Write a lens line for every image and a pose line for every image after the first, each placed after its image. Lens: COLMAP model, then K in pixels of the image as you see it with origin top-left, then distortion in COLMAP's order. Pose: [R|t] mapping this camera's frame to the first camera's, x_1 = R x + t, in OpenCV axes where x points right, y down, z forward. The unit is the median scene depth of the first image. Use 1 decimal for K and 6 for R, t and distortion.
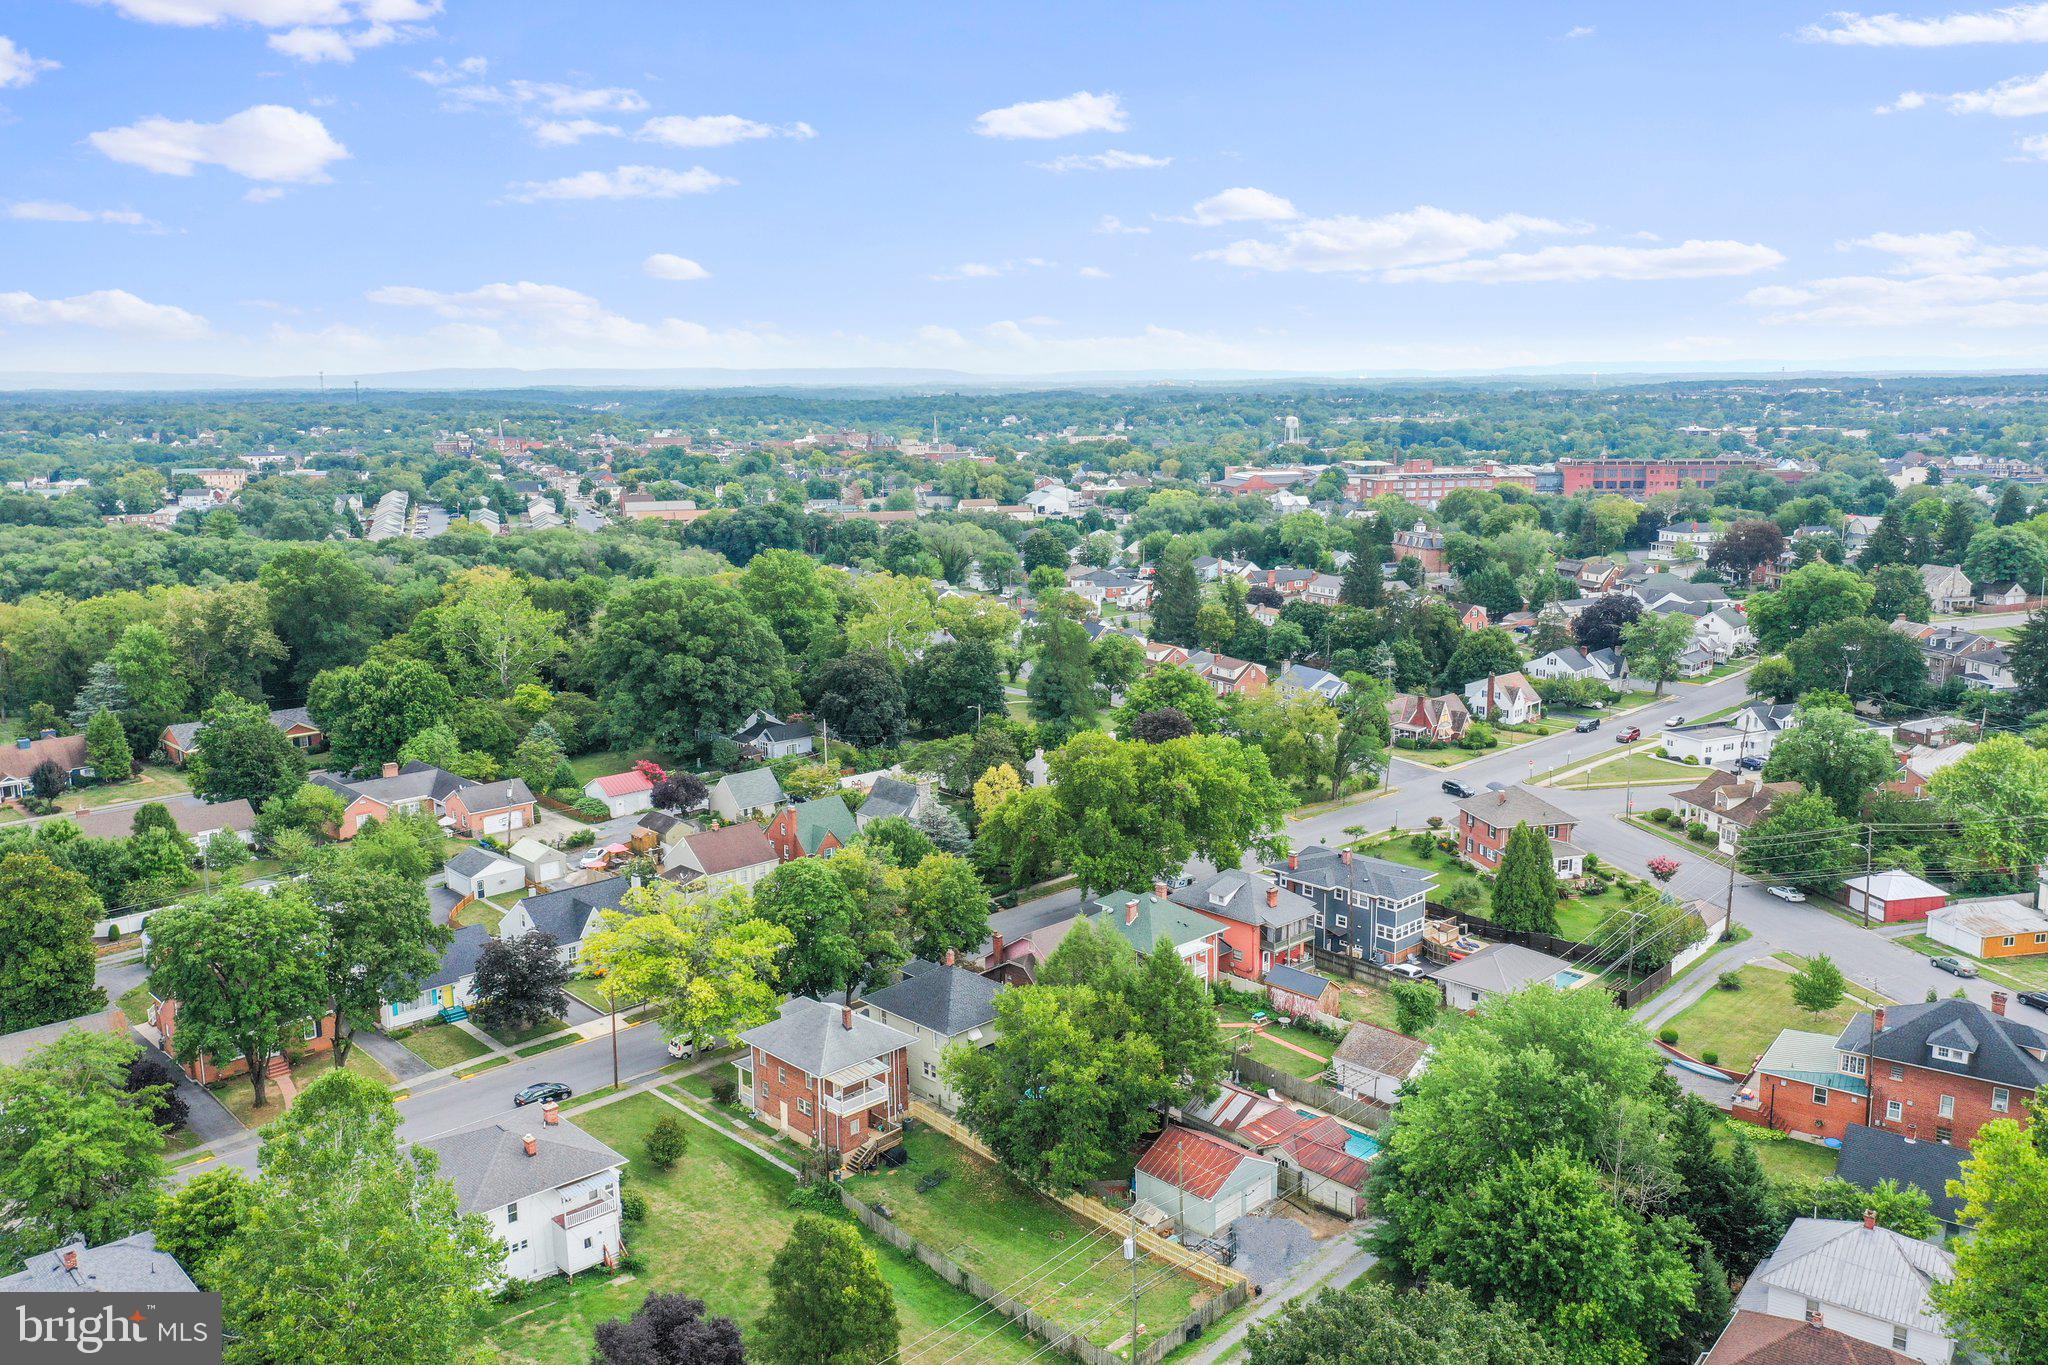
lens RADIAL K [[1597.1, 0, 1064.8], [0, 1597.1, 686.2], [0, 0, 1]] dist [0.013441, 0.003933]
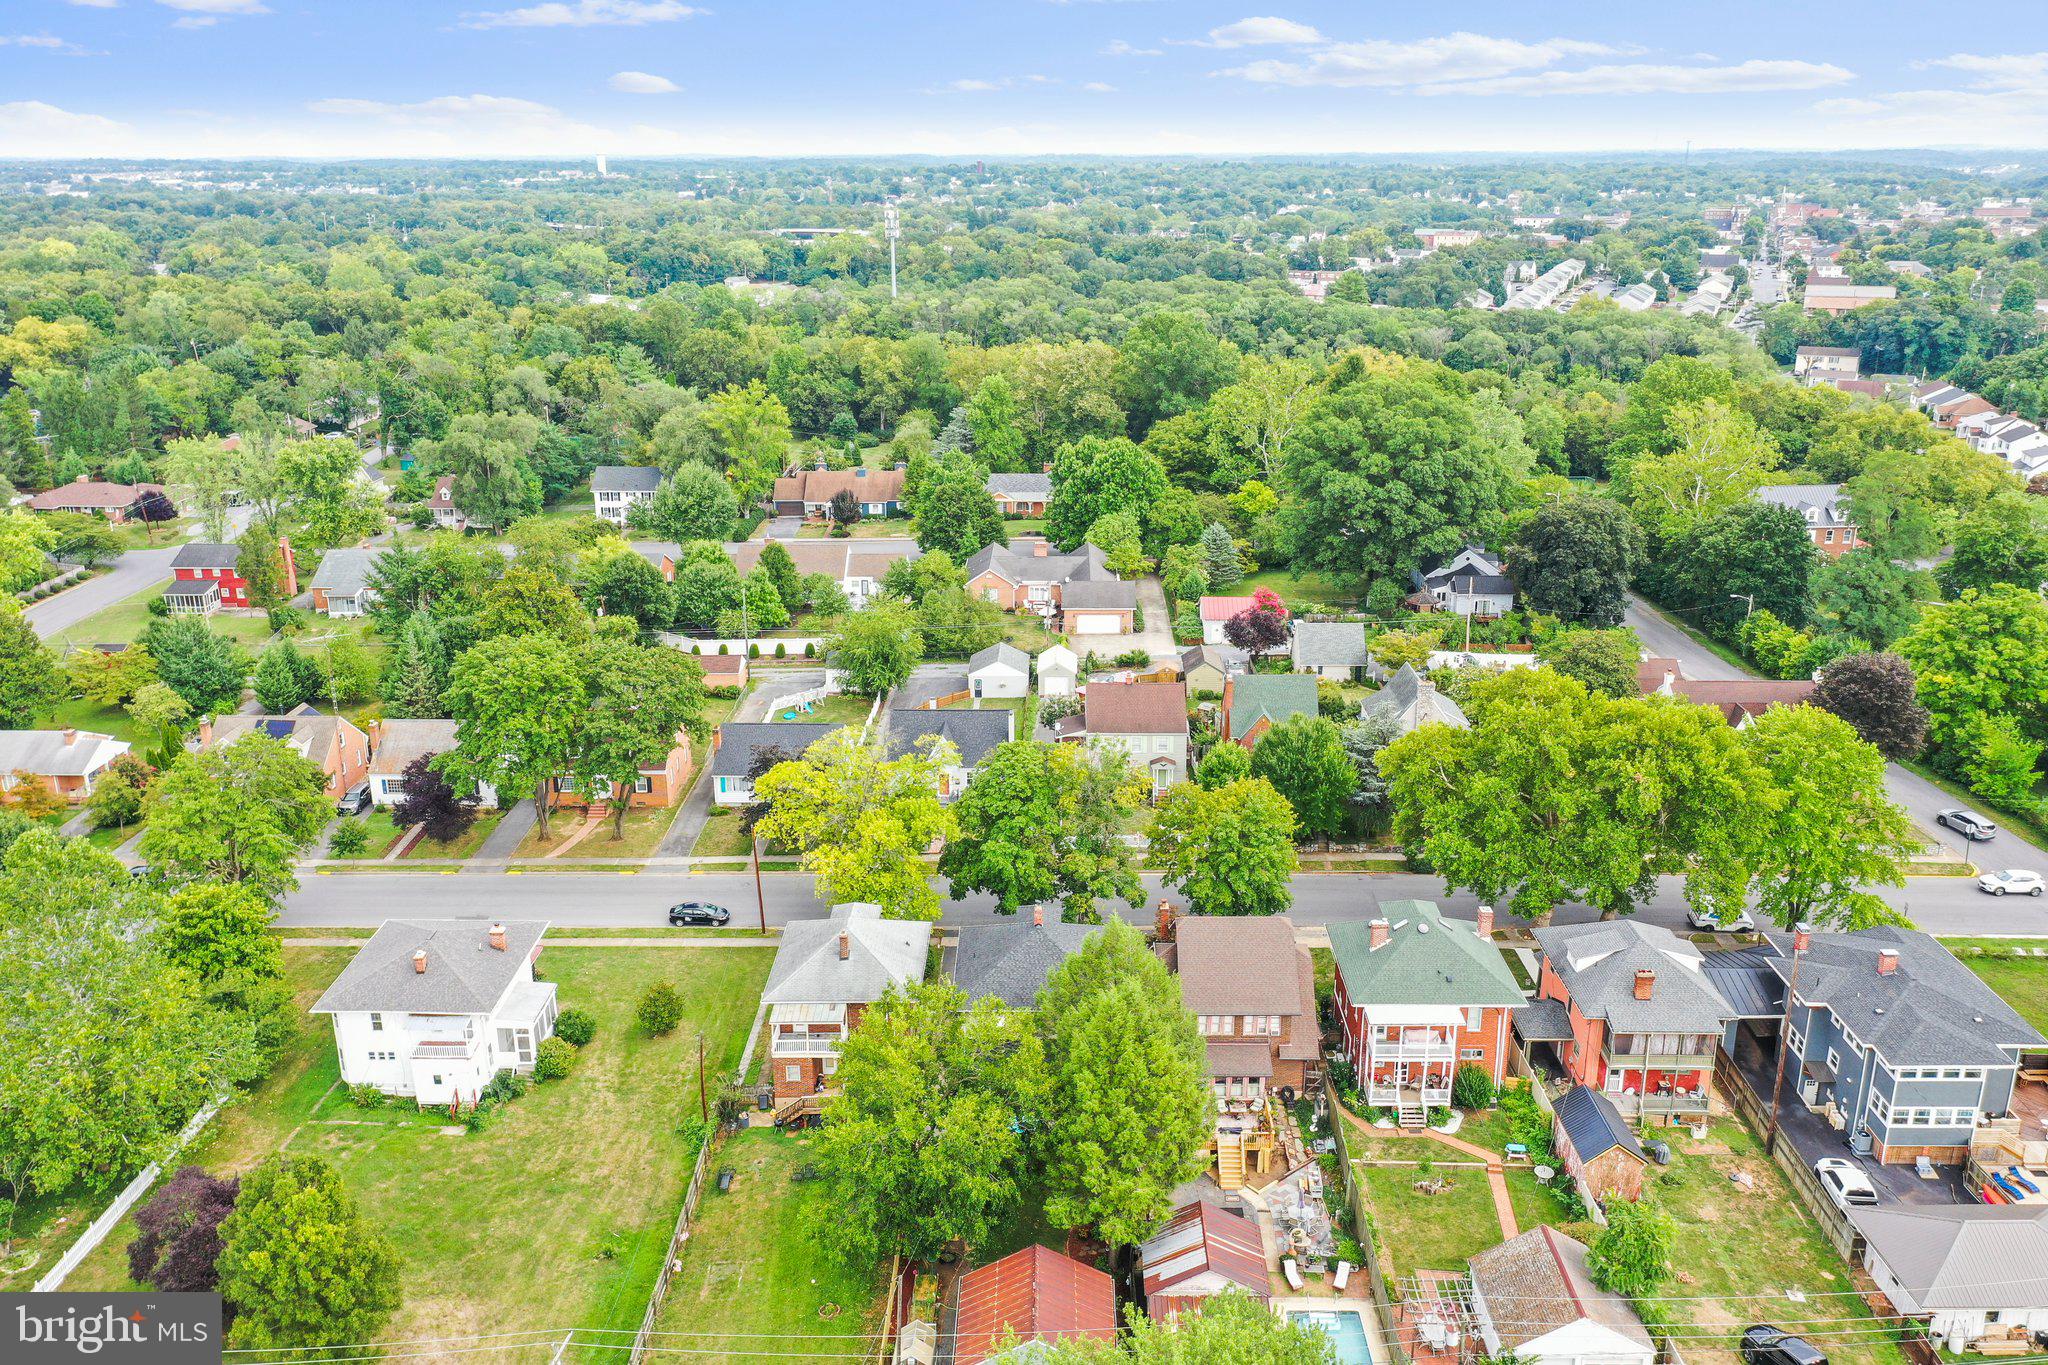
lens RADIAL K [[1625.9, 0, 1055.0], [0, 1625.9, 683.6], [0, 0, 1]] dist [0.005093, -0.005185]
pose [[0.705443, 0.224213, -0.672368, 0.255885], [-0.131948, 0.973606, 0.186228, -0.050470], [0.696376, -0.042656, 0.716408, 0.262365]]
